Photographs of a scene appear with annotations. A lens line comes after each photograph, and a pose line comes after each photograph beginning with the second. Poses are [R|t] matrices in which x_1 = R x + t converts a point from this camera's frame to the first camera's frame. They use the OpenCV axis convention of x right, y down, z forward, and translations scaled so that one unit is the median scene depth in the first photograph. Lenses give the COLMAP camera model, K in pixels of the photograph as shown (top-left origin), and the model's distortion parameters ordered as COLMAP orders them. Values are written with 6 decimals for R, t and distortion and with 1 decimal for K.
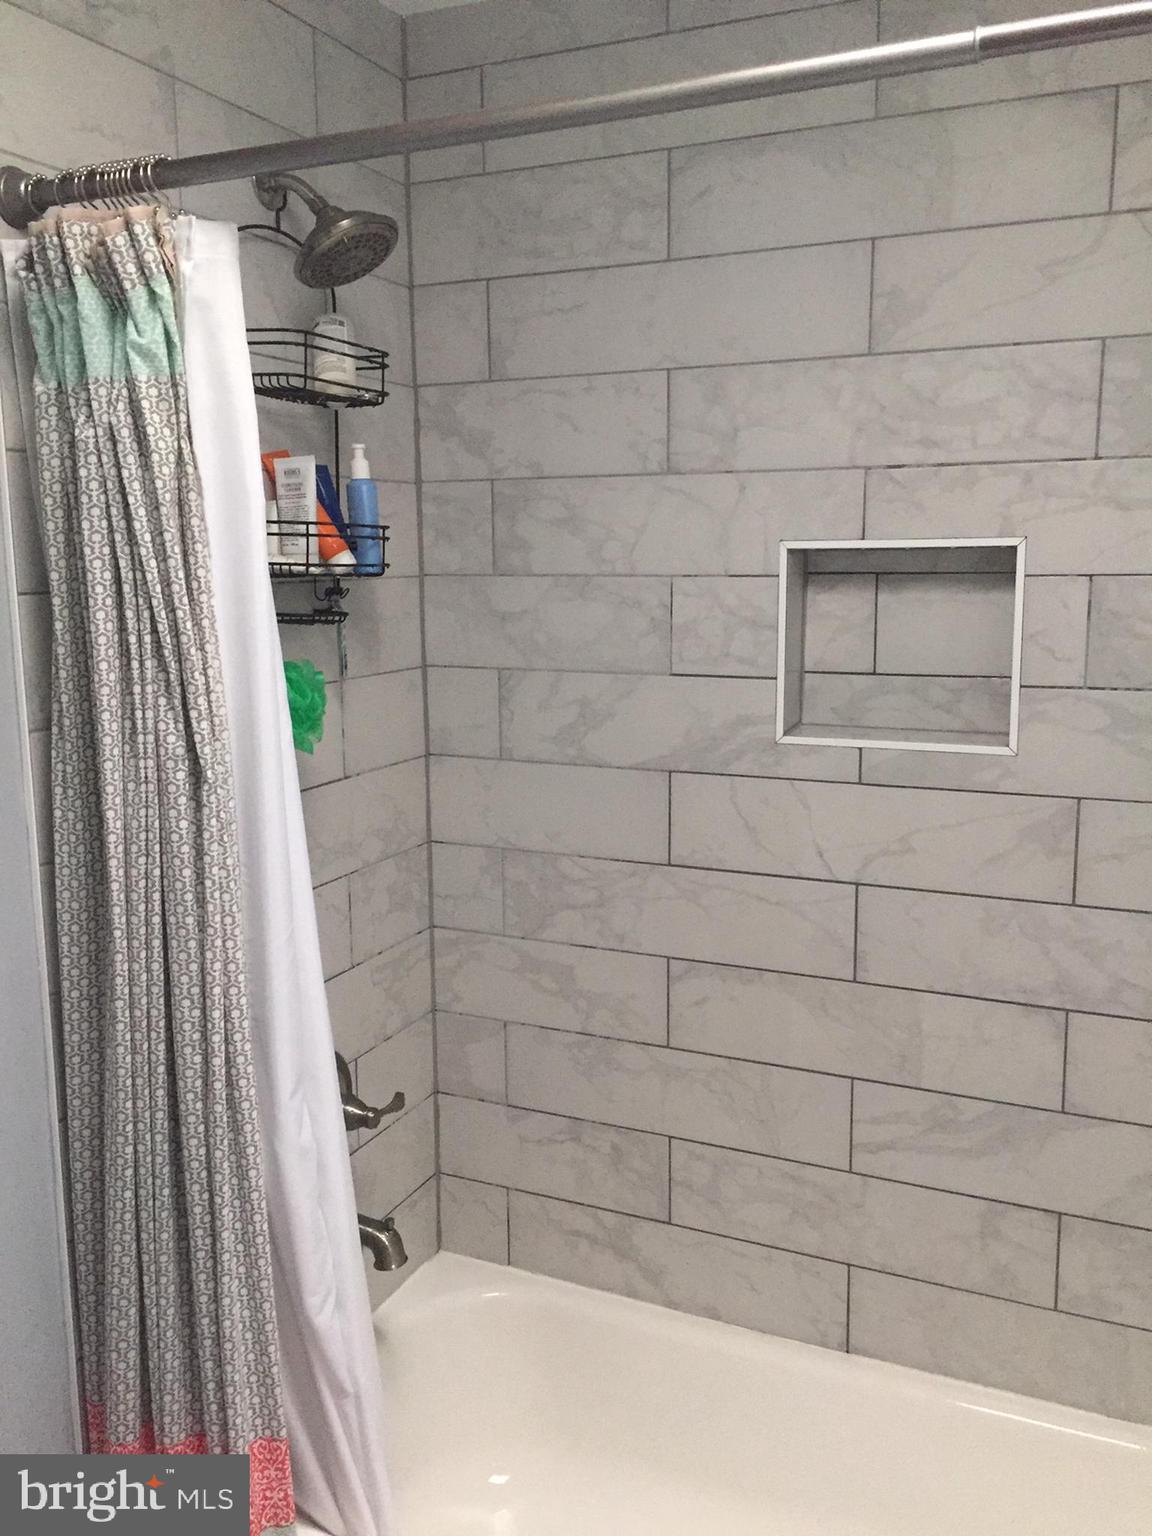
lens RADIAL K [[1295.7, 0, 574.0], [0, 1295.7, 763.2], [0, 0, 1]] dist [0.054894, -0.047612]
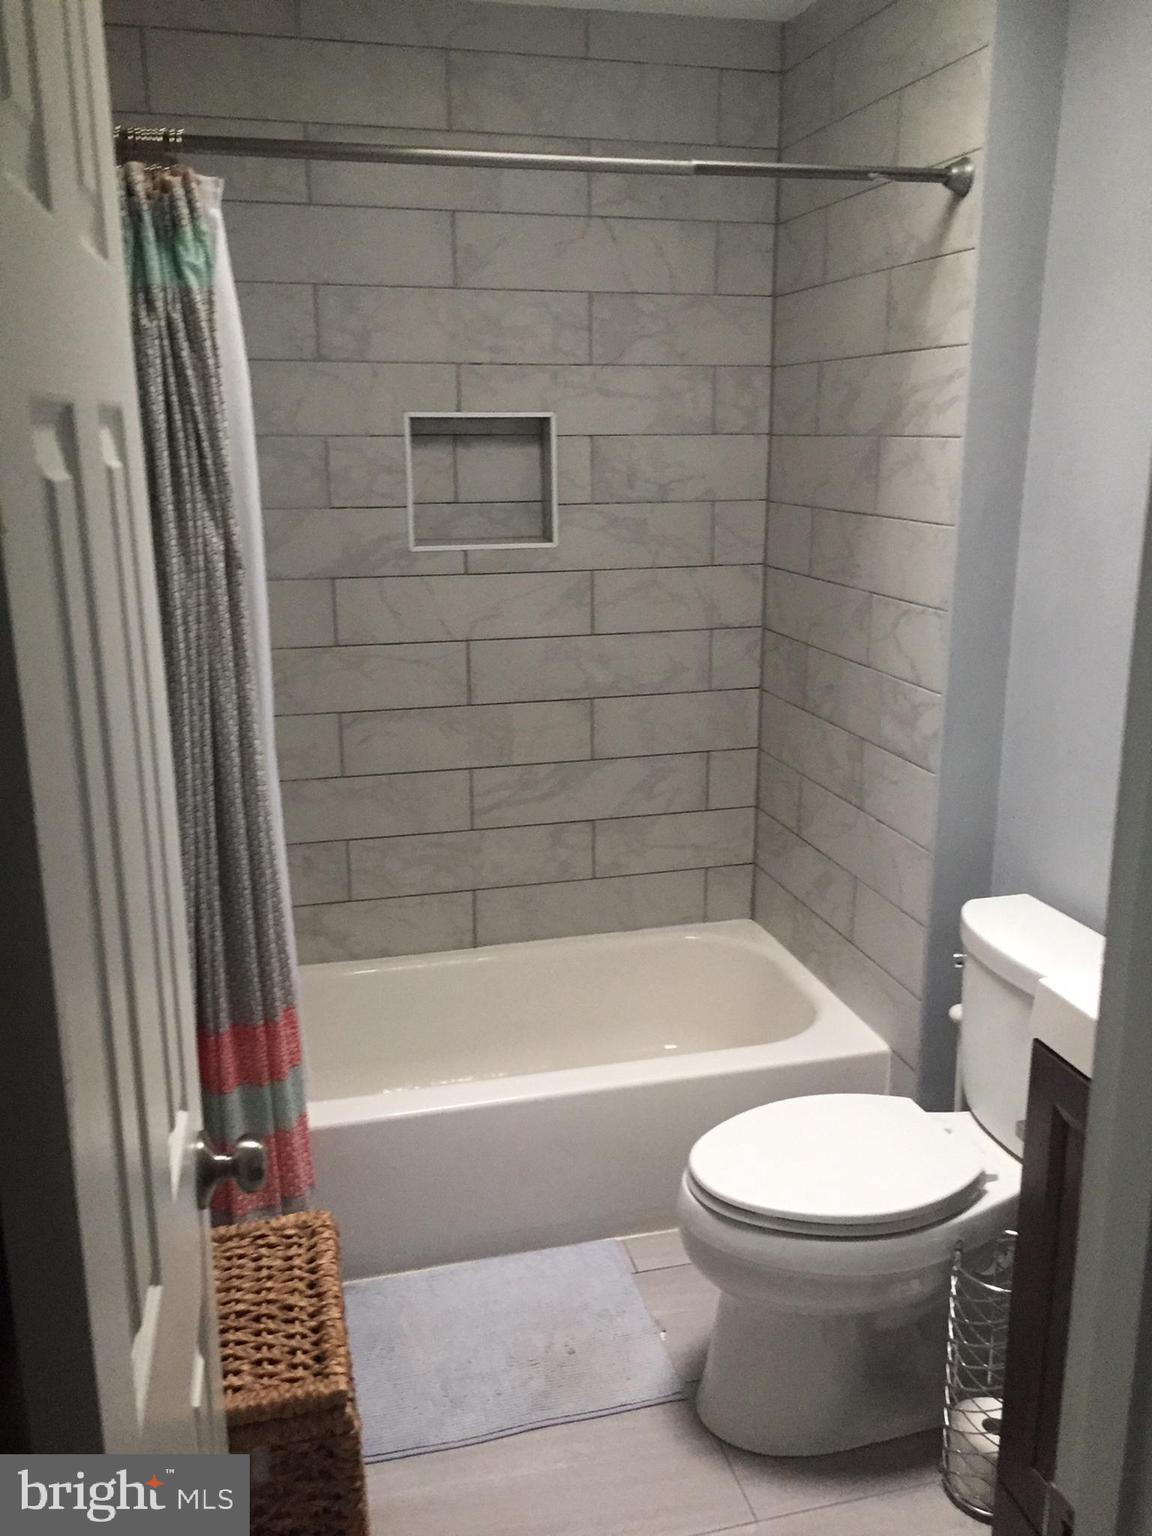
lens RADIAL K [[1295.7, 0, 572.7], [0, 1295.7, 770.1], [0, 0, 1]] dist [0.054894, -0.047612]
pose [[0.773804, -0.154305, 0.614343, -0.670062], [0.099760, 0.987459, 0.122367, 0.070016], [-0.625520, -0.033402, 0.779493, -0.291098]]
